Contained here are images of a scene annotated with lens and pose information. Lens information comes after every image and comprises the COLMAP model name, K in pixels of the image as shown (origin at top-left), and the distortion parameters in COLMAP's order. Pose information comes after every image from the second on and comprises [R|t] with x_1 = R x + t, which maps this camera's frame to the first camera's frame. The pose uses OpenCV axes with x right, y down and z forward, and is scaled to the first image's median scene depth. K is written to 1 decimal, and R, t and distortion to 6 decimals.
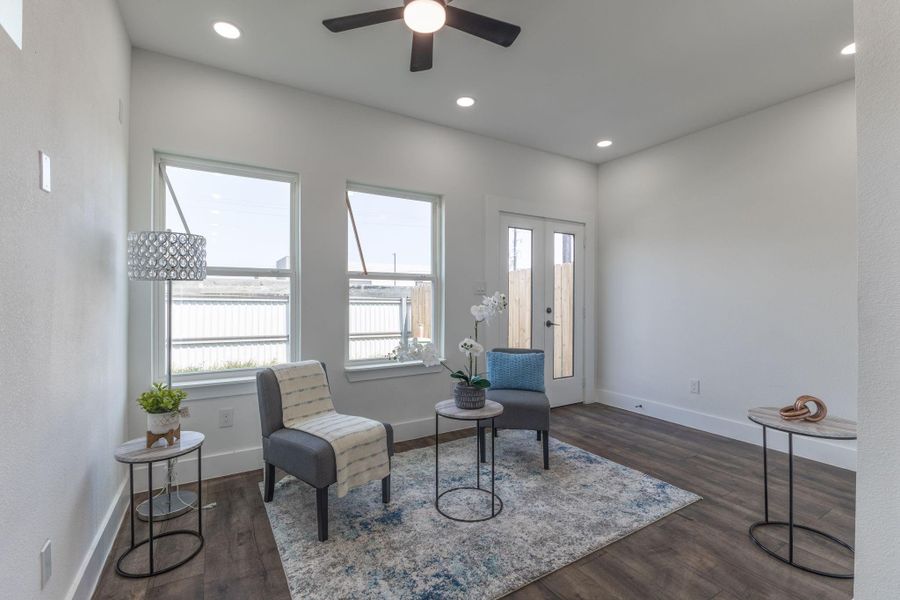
lens RADIAL K [[396.6, 0, 446.5], [0, 396.6, 300.0], [0, 0, 1]] dist [-0.009061, -0.000950]
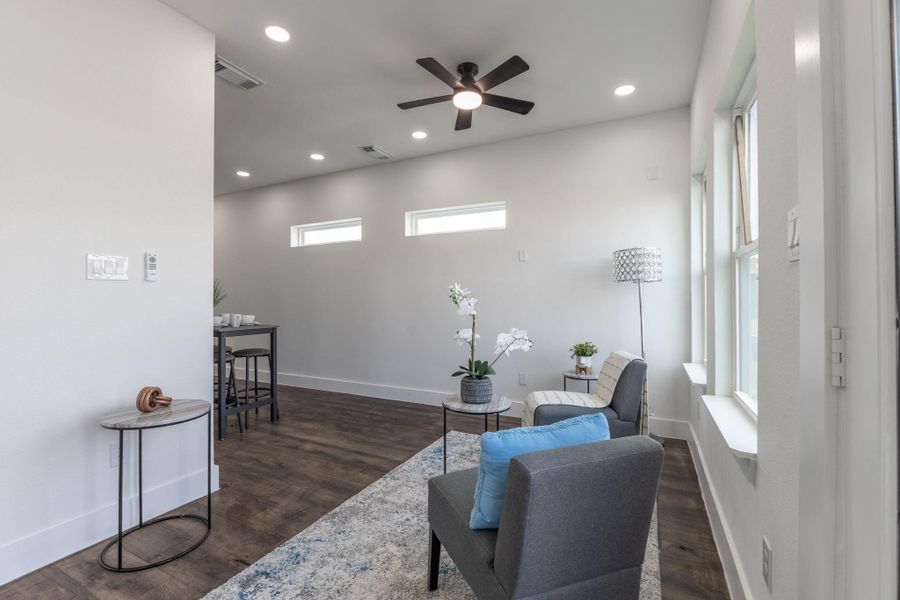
lens RADIAL K [[396.6, 0, 447.6], [0, 396.6, 298.7], [0, 0, 1]] dist [-0.009061, -0.000950]
pose [[-0.841808, -0.003832, -0.539764, 0.605688], [-0.004503, 0.999990, -0.000075, 0.014965], [0.539759, 0.002367, -0.841816, 1.665943]]
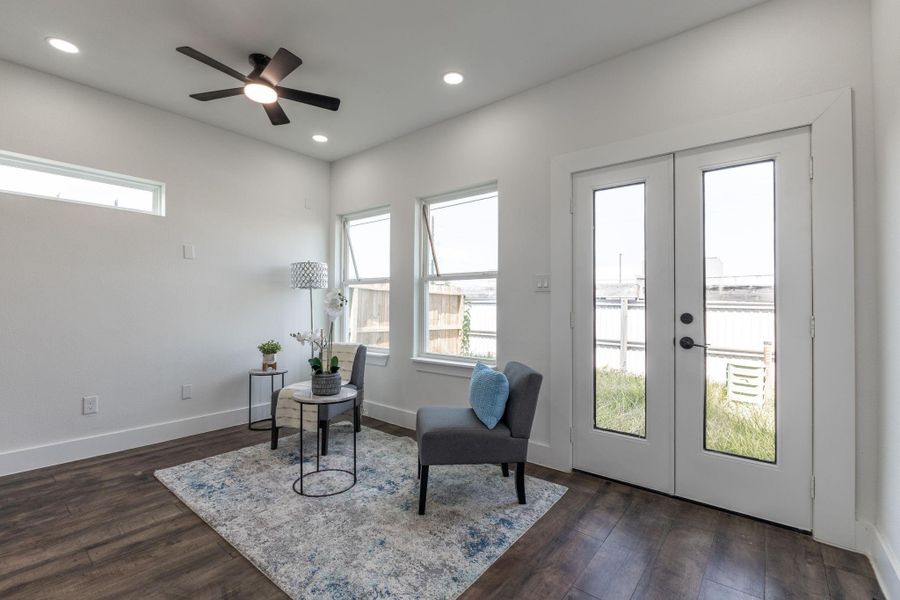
lens RADIAL K [[396.6, 0, 447.7], [0, 396.6, 299.4], [0, 0, 1]] dist [-0.009061, -0.000950]
pose [[0.348919, -0.009771, -0.937102, 1.122225], [-0.009977, 0.999850, -0.014140, 0.019675], [0.937100, 0.014283, 0.348769, 0.865653]]
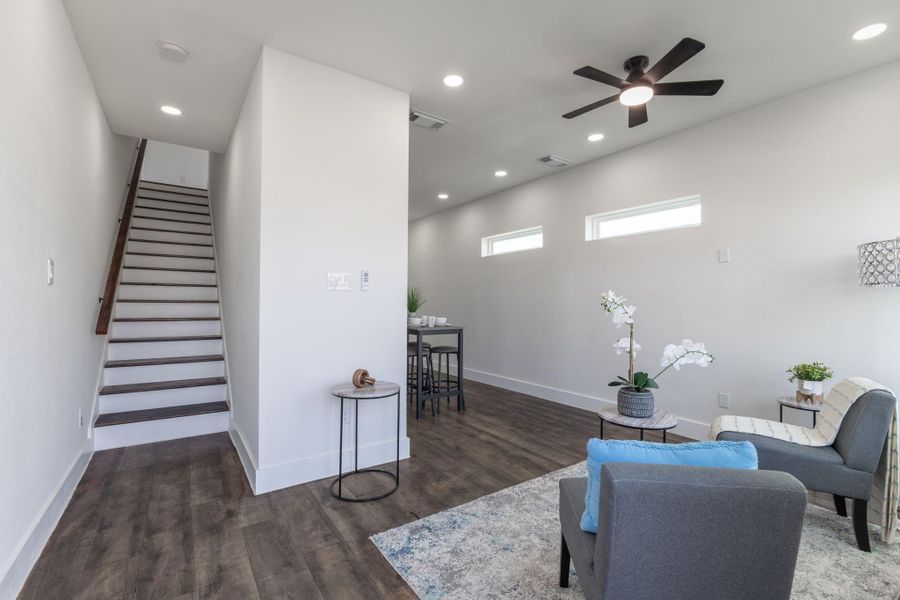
lens RADIAL K [[396.6, 0, 448.7], [0, 396.6, 299.2], [0, 0, 1]] dist [-0.009061, -0.000950]
pose [[-0.997370, -0.011647, -0.071532, 0.526926], [-0.011324, 0.999924, -0.004922, 0.007425], [0.071583, -0.004099, -0.997426, 1.765398]]
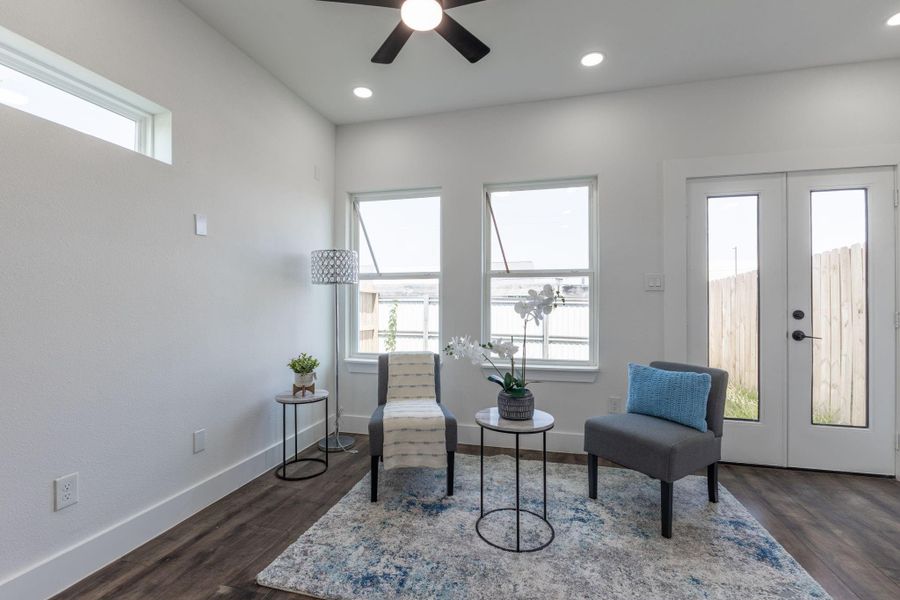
lens RADIAL K [[396.6, 0, 447.5], [0, 396.6, 299.8], [0, 0, 1]] dist [-0.009061, -0.000950]
pose [[0.703764, -0.004437, -0.710420, 0.534552], [-0.004199, 0.999937, -0.010405, 0.019316], [0.710421, 0.010306, 0.703701, 0.259106]]
